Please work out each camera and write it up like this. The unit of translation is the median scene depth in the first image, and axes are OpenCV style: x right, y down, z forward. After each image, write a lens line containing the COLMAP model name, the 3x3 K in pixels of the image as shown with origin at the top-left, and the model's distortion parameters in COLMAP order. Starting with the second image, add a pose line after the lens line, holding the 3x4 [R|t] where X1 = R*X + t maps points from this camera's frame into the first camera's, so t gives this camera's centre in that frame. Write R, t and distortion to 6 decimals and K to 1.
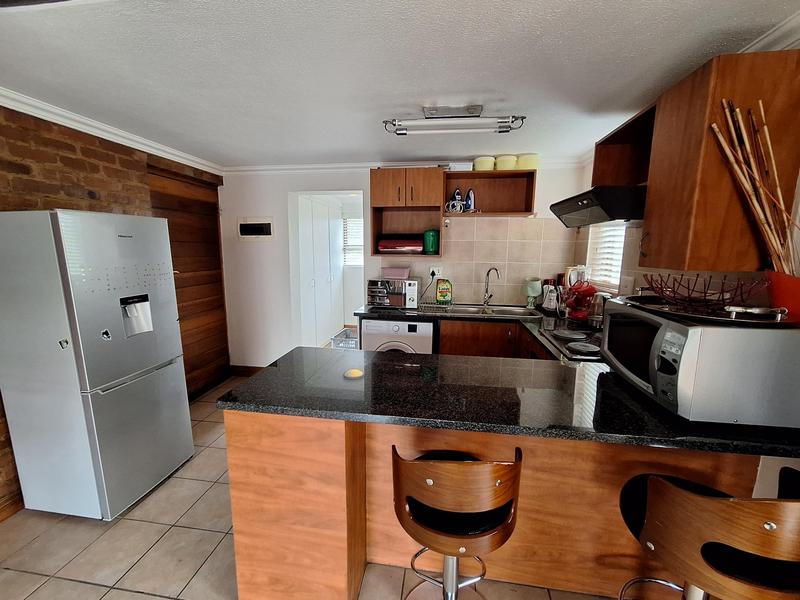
lens RADIAL K [[317.0, 0, 401.9], [0, 317.0, 296.6], [0, 0, 1]] dist [-0.000990, 0.000104]
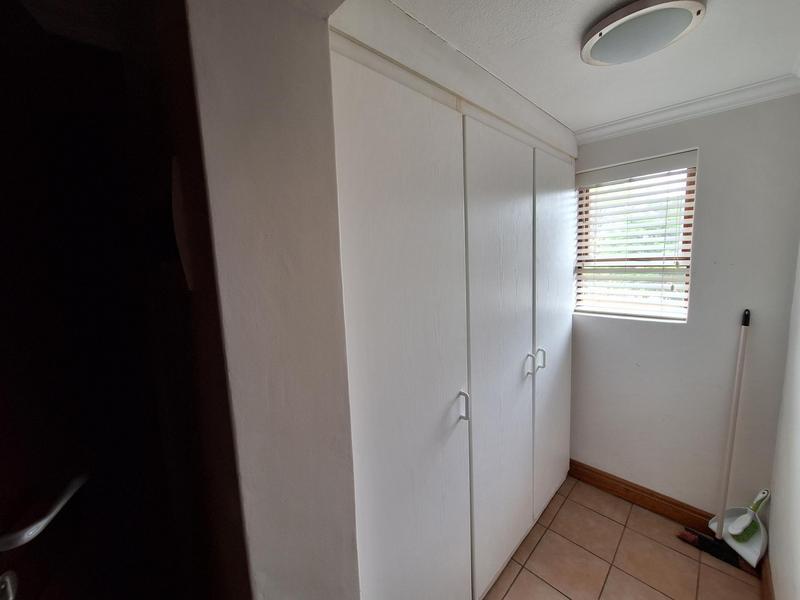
lens RADIAL K [[319.4, 0, 400.9], [0, 319.4, 296.7], [0, 0, 1]] dist [-0.001550, -0.000014]
pose [[0.793031, 0.029082, -0.608487, -0.232099], [-0.042286, 0.999078, -0.007360, -0.209850], [0.607712, 0.031567, 0.793530, 1.130174]]
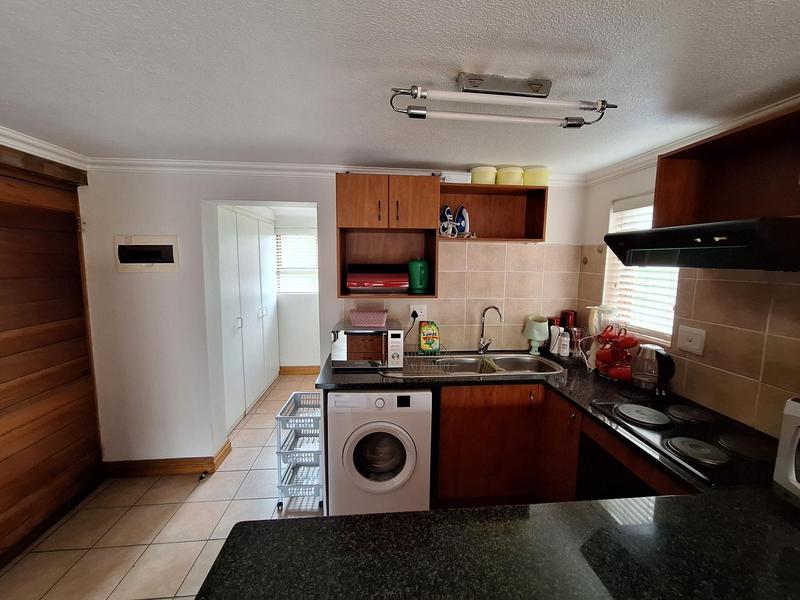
lens RADIAL K [[319.4, 0, 400.9], [0, 319.4, 296.7], [0, 0, 1]] dist [-0.001550, -0.000014]
pose [[0.974424, -0.024486, 0.223379, -0.121362], [0.032387, 0.998970, -0.031777, -0.106132], [-0.222371, 0.038199, 0.974214, 0.299800]]
